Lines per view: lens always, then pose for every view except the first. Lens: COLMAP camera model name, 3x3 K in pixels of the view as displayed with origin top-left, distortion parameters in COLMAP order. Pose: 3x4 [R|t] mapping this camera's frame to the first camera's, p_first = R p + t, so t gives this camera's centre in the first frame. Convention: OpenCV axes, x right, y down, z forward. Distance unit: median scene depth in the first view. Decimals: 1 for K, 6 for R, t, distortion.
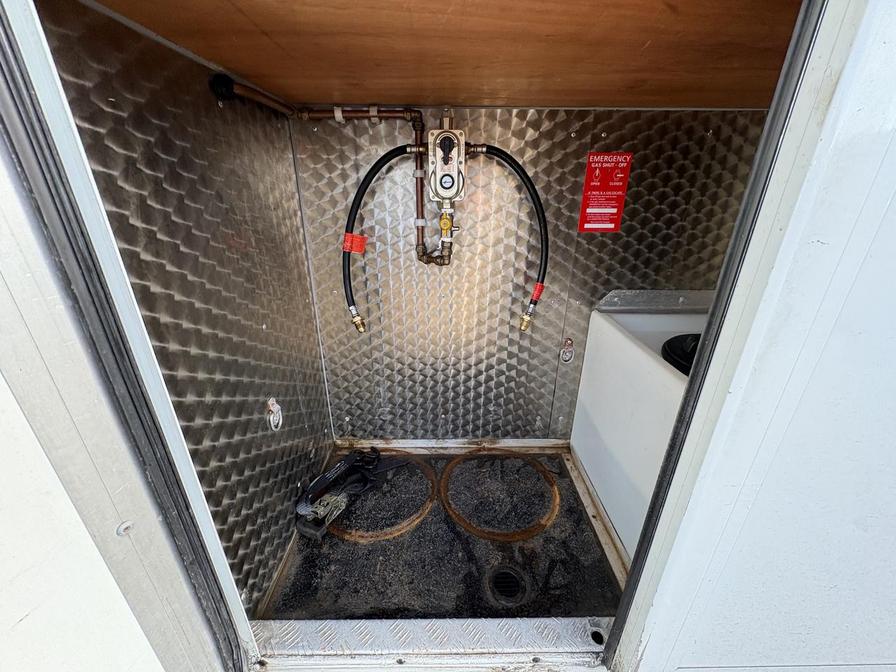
lens RADIAL K [[355.5, 0, 448.0], [0, 355.5, 336.0], [0, 0, 1]] dist [-0.001535, 0.001004]
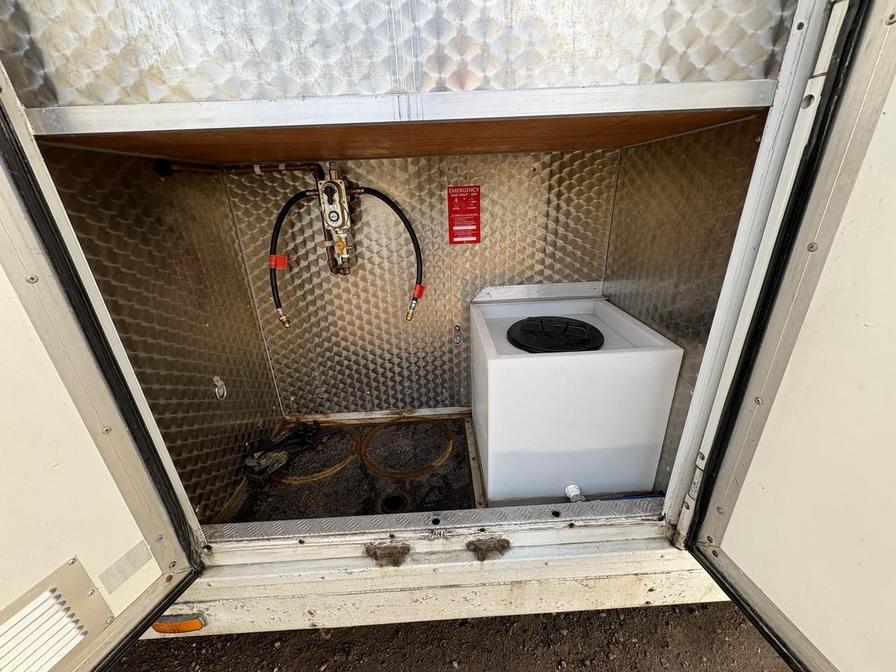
lens RADIAL K [[355.5, 0, 448.0], [0, 355.5, 336.0], [0, 0, 1]] dist [-0.001535, 0.001004]
pose [[0.998775, -0.048880, 0.007733, 0.349689], [0.048900, 0.998801, -0.002478, 0.054380], [-0.007602, 0.002853, 0.999967, -0.344870]]
